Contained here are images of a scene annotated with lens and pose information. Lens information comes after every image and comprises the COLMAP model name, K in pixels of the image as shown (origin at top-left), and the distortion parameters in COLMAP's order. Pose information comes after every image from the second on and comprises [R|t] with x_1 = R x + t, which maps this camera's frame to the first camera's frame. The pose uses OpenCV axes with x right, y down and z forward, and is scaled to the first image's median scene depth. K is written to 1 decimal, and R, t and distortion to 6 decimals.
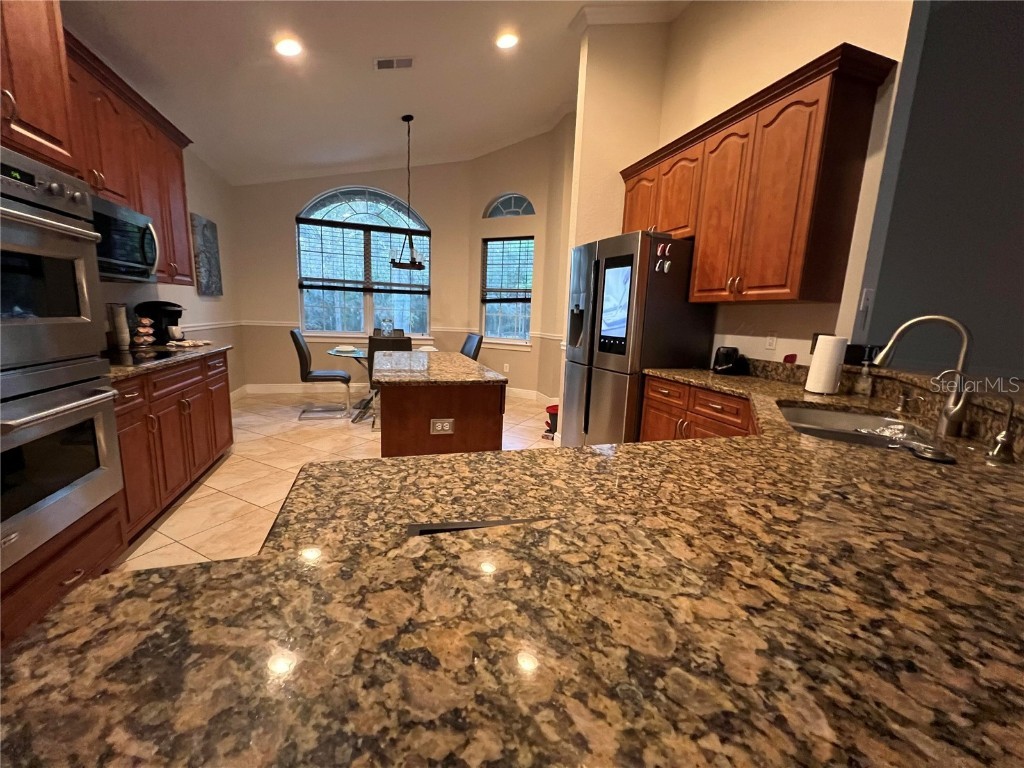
lens RADIAL K [[409.7, 0, 515.3], [0, 409.7, 383.8], [0, 0, 1]] dist [0.002503, -0.000021]
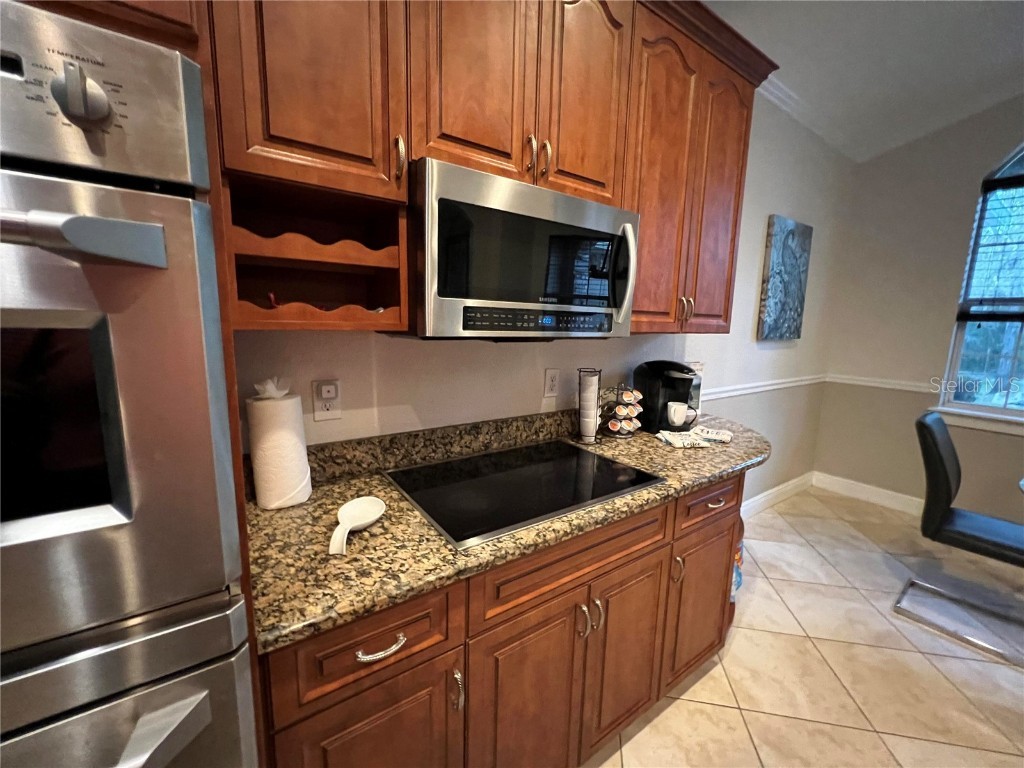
lens RADIAL K [[409.7, 0, 513.1], [0, 409.7, 387.1], [0, 0, 1]] dist [0.002503, -0.000021]
pose [[0.293090, 0.116388, -0.948974, -0.351434], [-0.171454, 0.982871, 0.067592, -0.166205], [0.940586, 0.142895, 0.308024, 0.605031]]
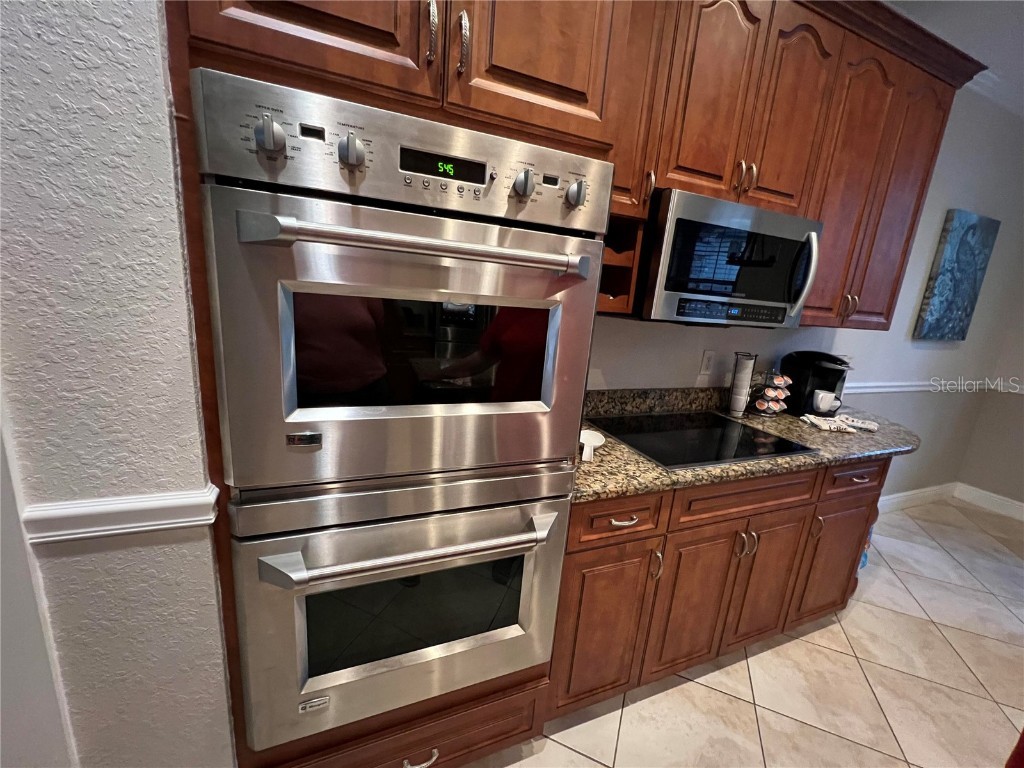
lens RADIAL K [[412.4, 0, 514.6], [0, 412.4, 386.9], [0, 0, 1]] dist [0.004220, -0.000630]
pose [[0.087078, 0.190743, -0.977770, -0.246411], [-0.240627, 0.956463, 0.165156, -0.140322], [0.966704, 0.220896, 0.129184, 0.453162]]
